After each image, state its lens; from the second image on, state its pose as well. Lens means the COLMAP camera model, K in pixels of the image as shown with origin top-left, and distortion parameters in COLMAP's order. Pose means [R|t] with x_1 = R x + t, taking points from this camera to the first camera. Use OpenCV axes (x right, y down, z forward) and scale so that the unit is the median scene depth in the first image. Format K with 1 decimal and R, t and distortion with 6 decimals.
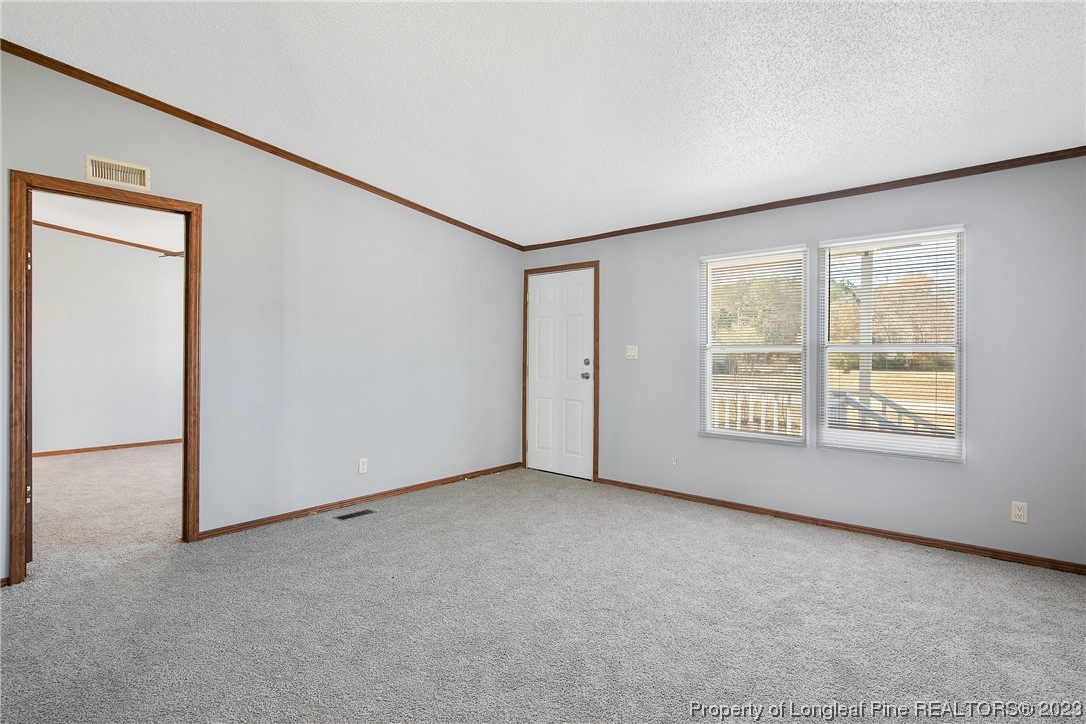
lens RADIAL K [[524.7, 0, 548.7], [0, 524.7, 357.5], [0, 0, 1]] dist [0.000097, -0.000162]
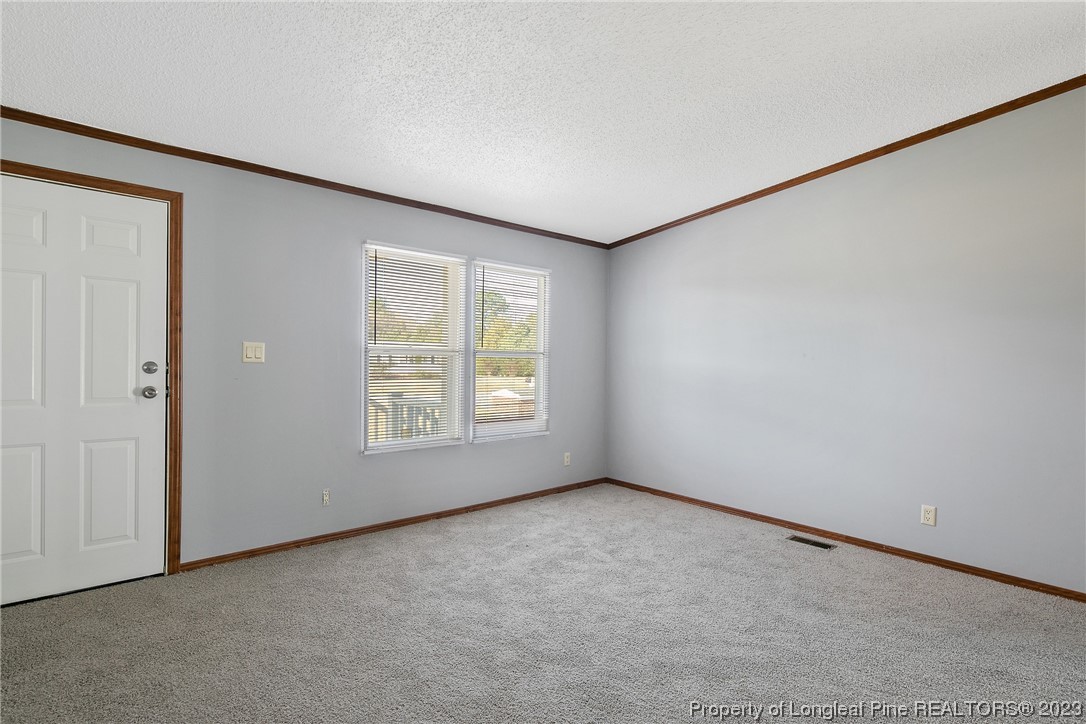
lens RADIAL K [[524.7, 0, 542.5], [0, 524.7, 368.2], [0, 0, 1]] dist [0.000097, -0.000162]
pose [[0.156143, -0.014989, 0.987621, -0.440880], [-0.010183, 0.999807, 0.016784, -0.004539], [-0.987682, -0.012678, 0.155961, 0.534063]]
